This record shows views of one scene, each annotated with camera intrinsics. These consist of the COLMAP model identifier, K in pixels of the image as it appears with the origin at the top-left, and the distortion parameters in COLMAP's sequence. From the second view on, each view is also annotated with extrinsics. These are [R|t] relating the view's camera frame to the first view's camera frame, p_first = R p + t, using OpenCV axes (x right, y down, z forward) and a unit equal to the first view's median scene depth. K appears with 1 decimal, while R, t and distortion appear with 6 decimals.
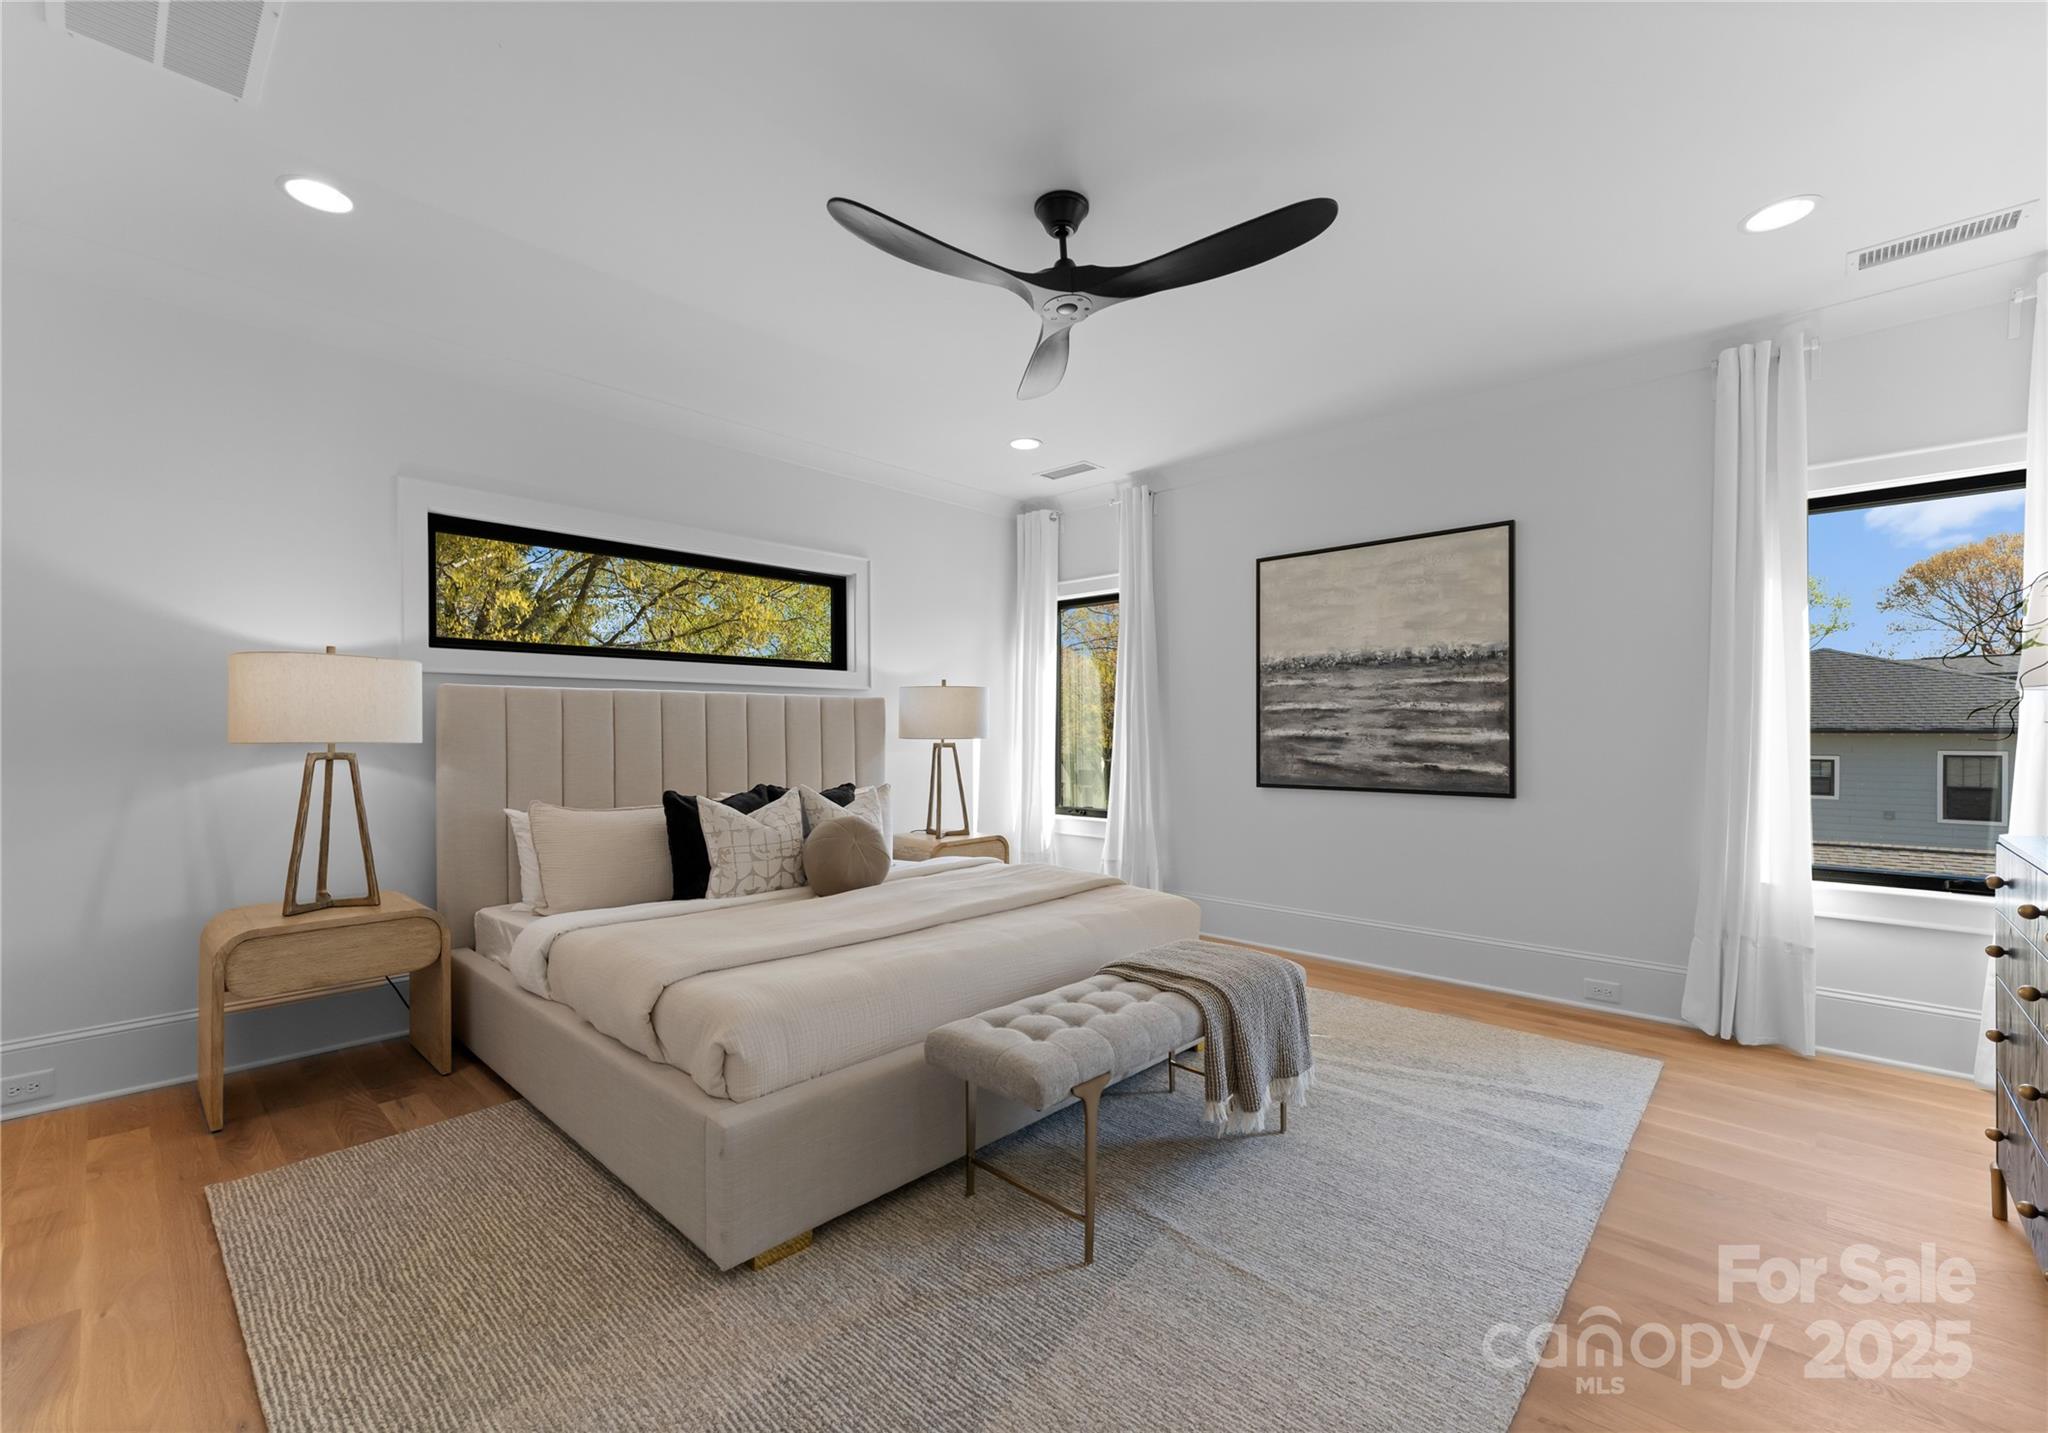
lens RADIAL K [[866.9, 0, 1018.4], [0, 866.9, 725.9], [0, 0, 1]] dist [0.001388, 0.000262]
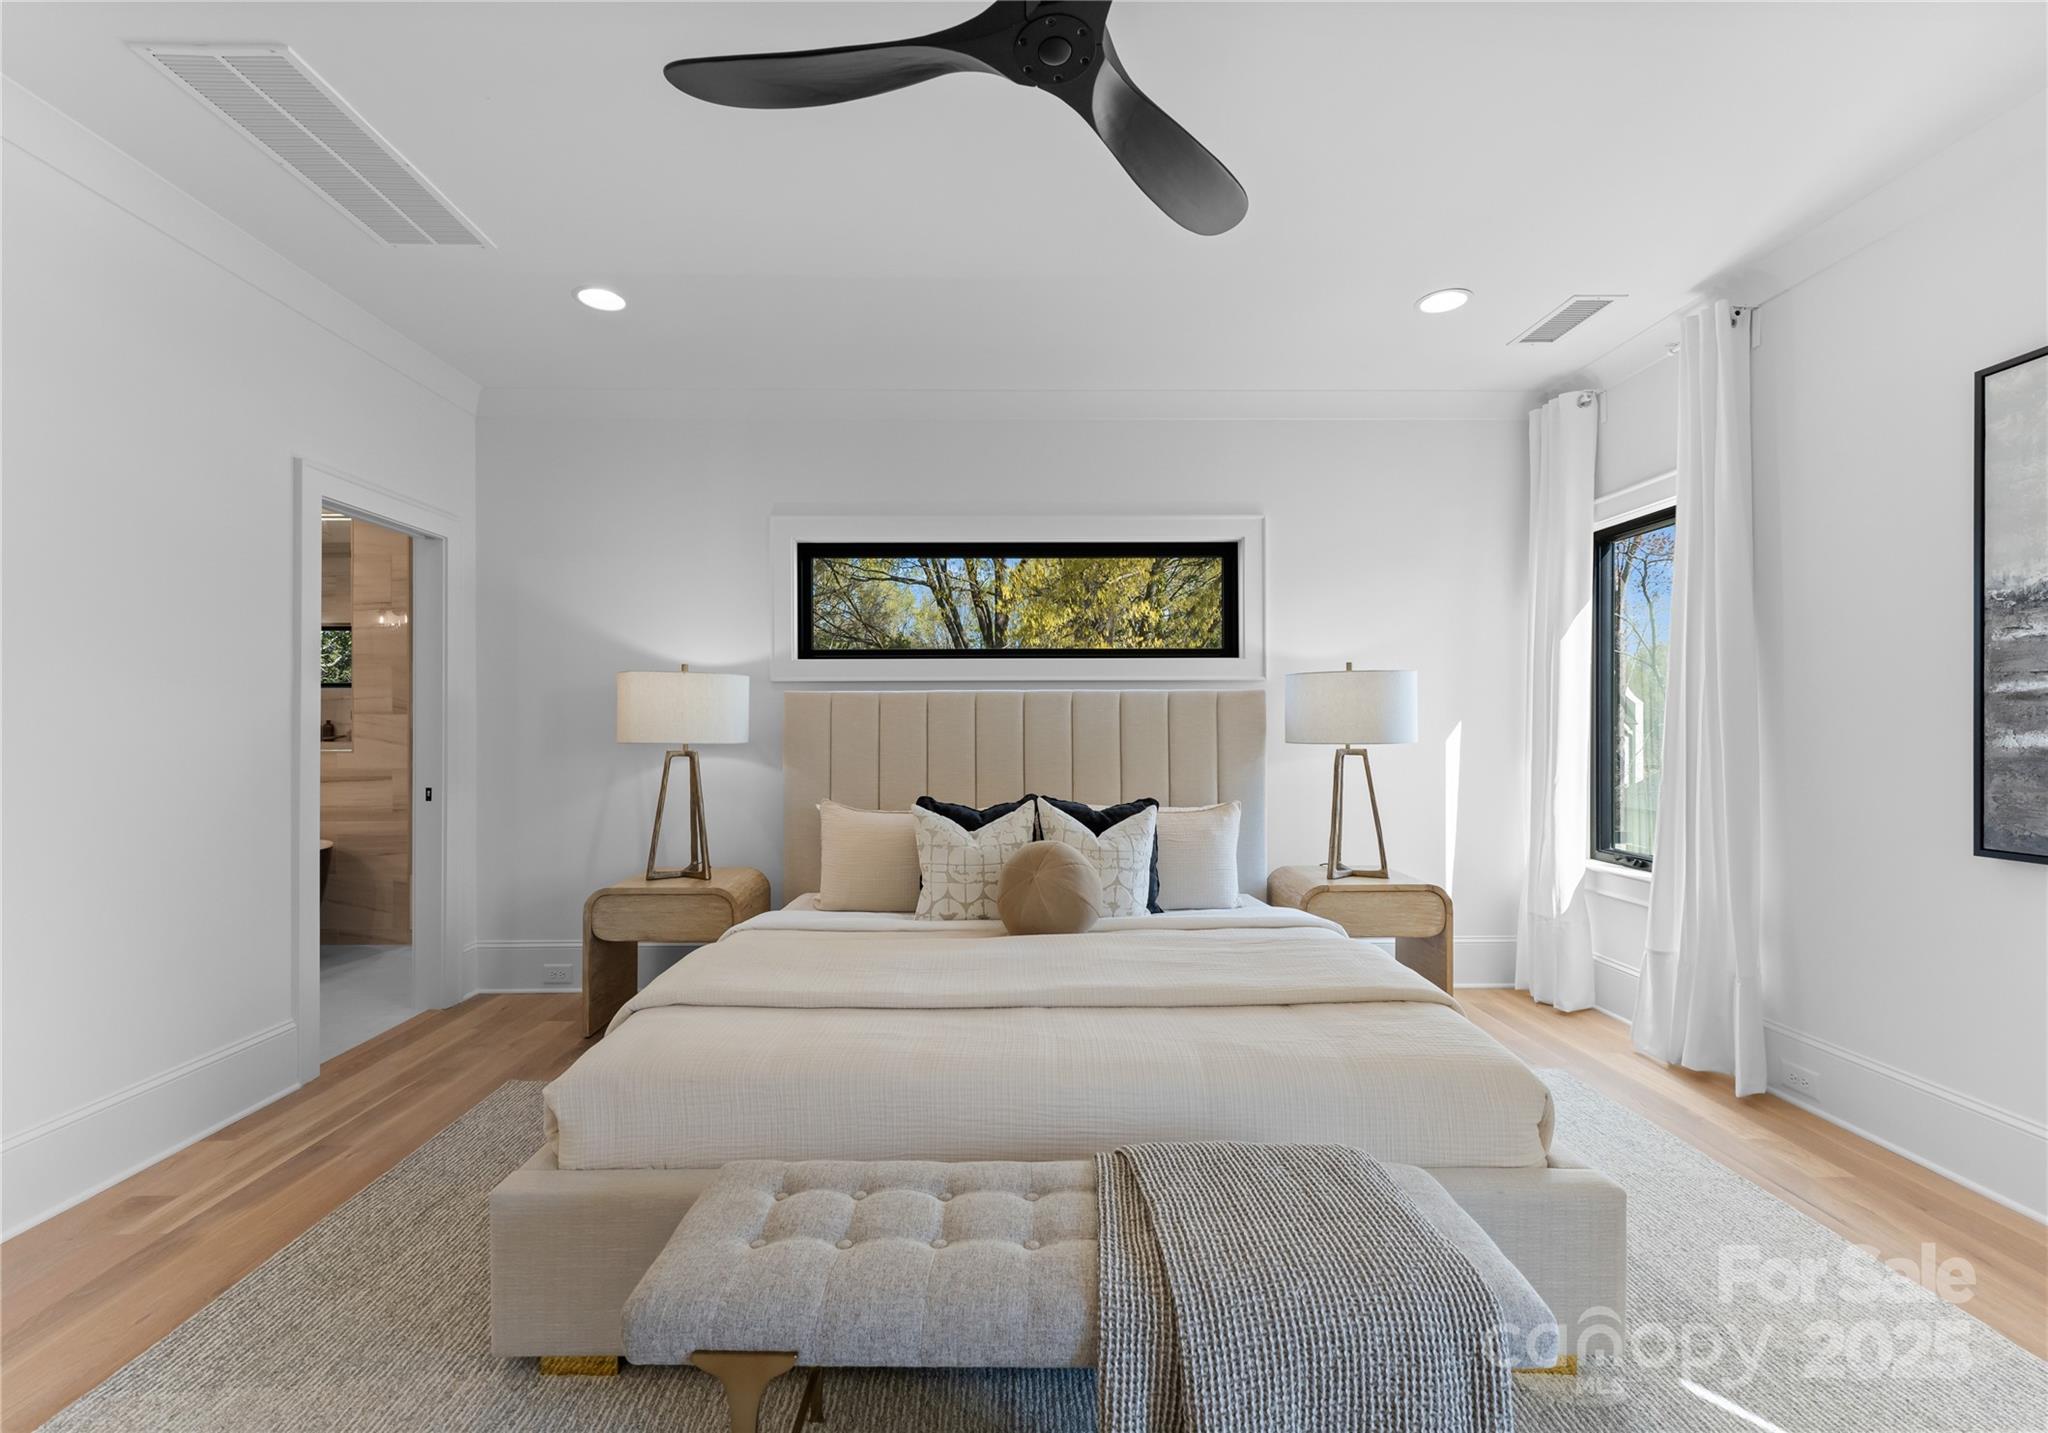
lens RADIAL K [[866.9, 0, 1022.8], [0, 866.9, 724.2], [0, 0, 1]] dist [0.001388, 0.000262]
pose [[0.693638, -0.002309, -0.720320, 0.257407], [0.004446, 0.999990, 0.001076, -0.003547], [0.720310, -0.003949, 0.693641, 0.301107]]
